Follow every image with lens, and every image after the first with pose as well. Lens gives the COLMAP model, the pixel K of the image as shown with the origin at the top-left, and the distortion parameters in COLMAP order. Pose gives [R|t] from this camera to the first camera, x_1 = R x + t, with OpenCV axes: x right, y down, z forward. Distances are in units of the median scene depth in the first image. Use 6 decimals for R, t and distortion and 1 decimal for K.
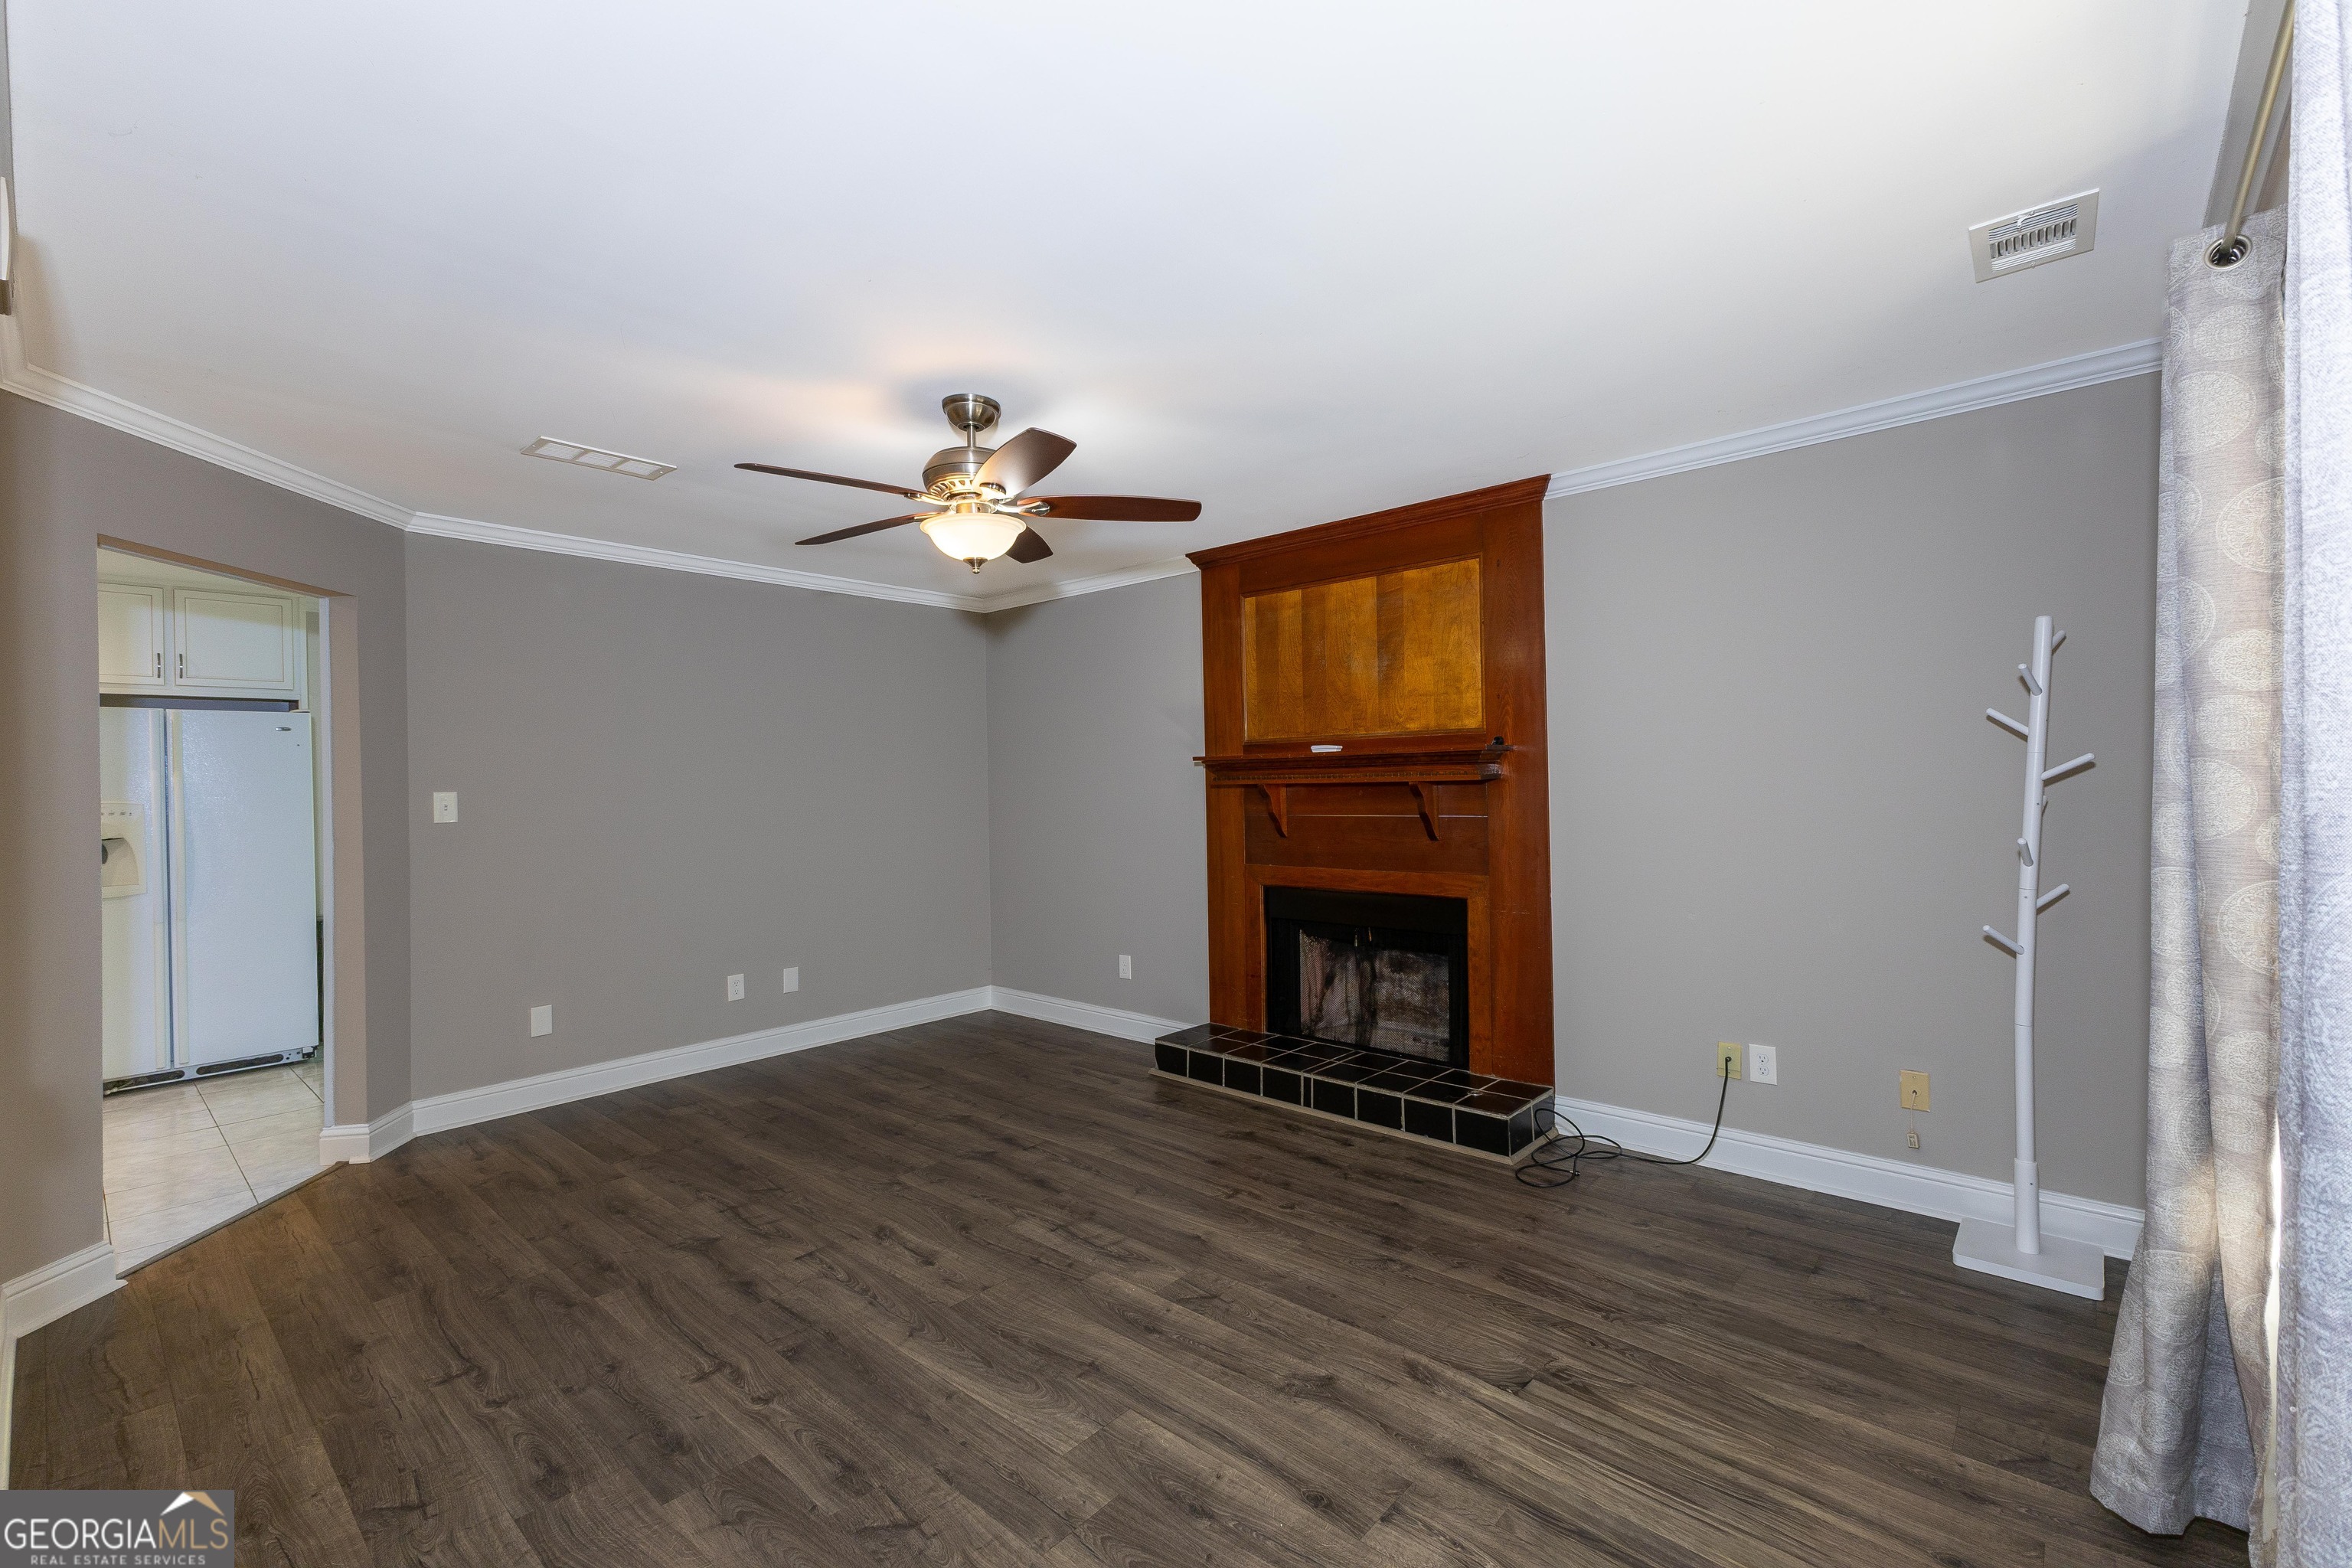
lens RADIAL K [[999.4, 0, 1175.5], [0, 999.4, 778.9], [0, 0, 1]] dist [0.006937, -0.000142]
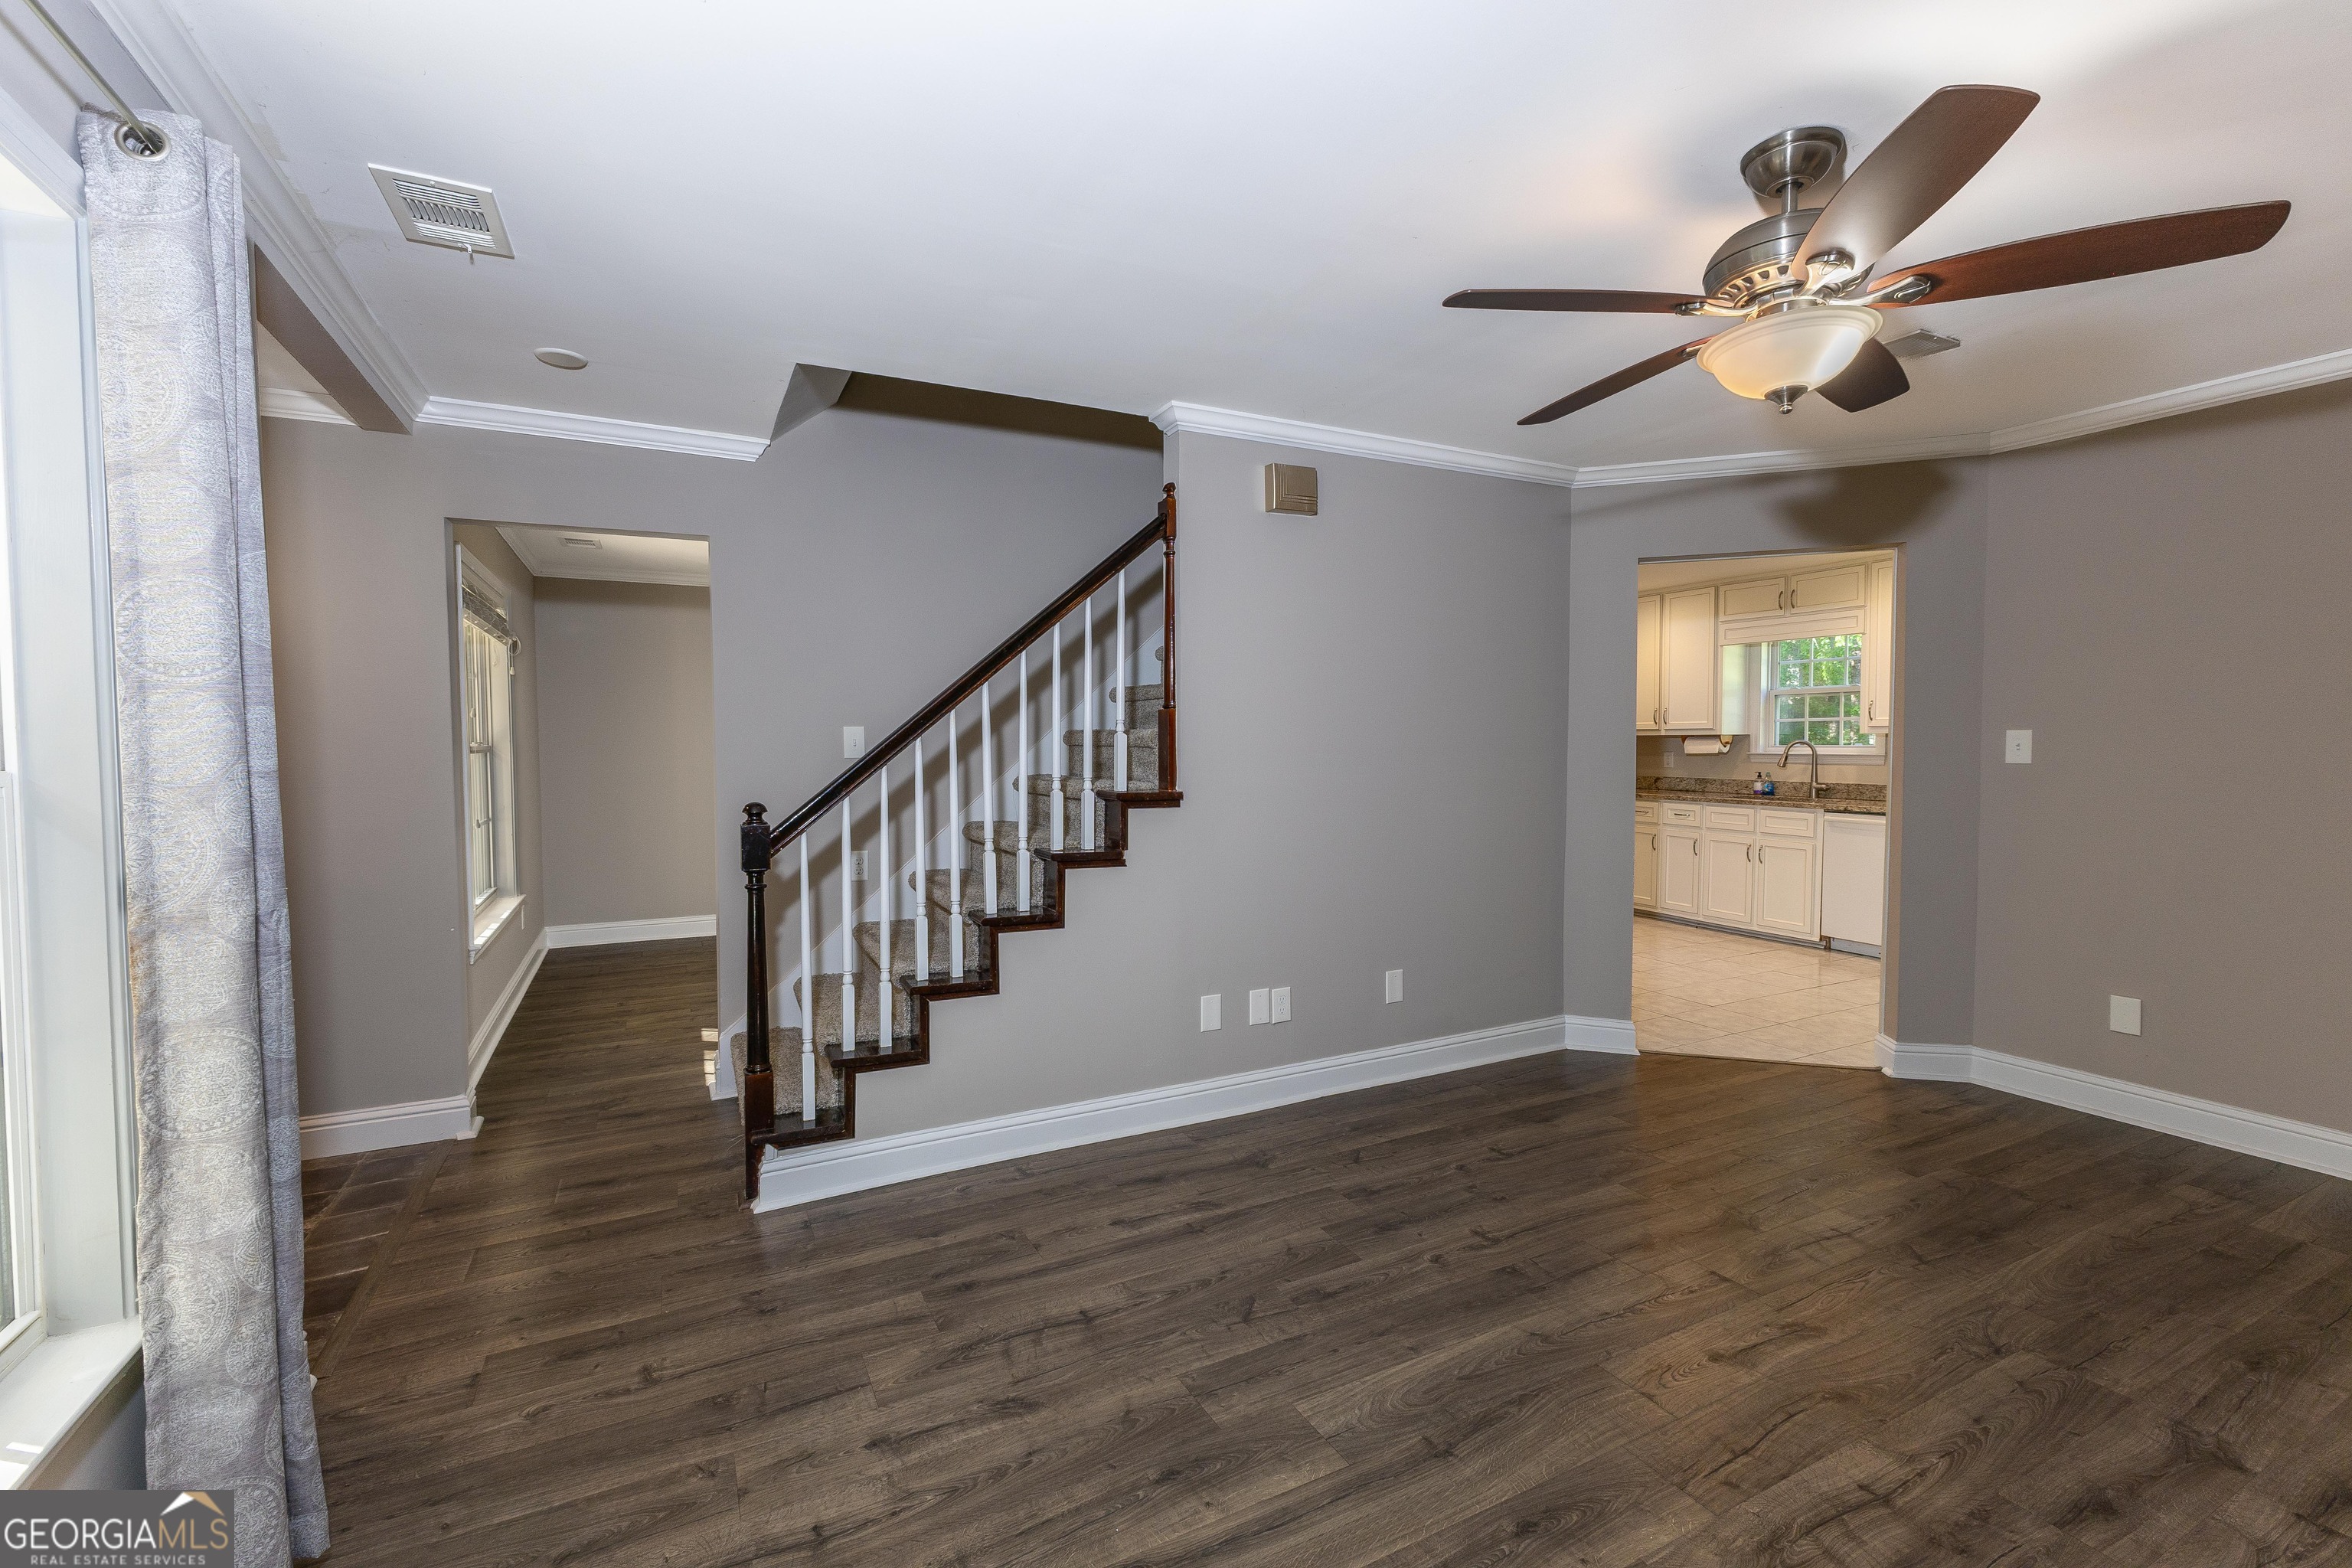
lens RADIAL K [[999.4, 0, 1175.5], [0, 999.4, 778.9], [0, 0, 1]] dist [0.006937, -0.000142]
pose [[-0.365374, 0.053238, -0.929337, 0.485504], [0.017566, 0.998580, 0.050298, -0.002362], [0.930695, 0.002053, -0.365790, 0.734702]]
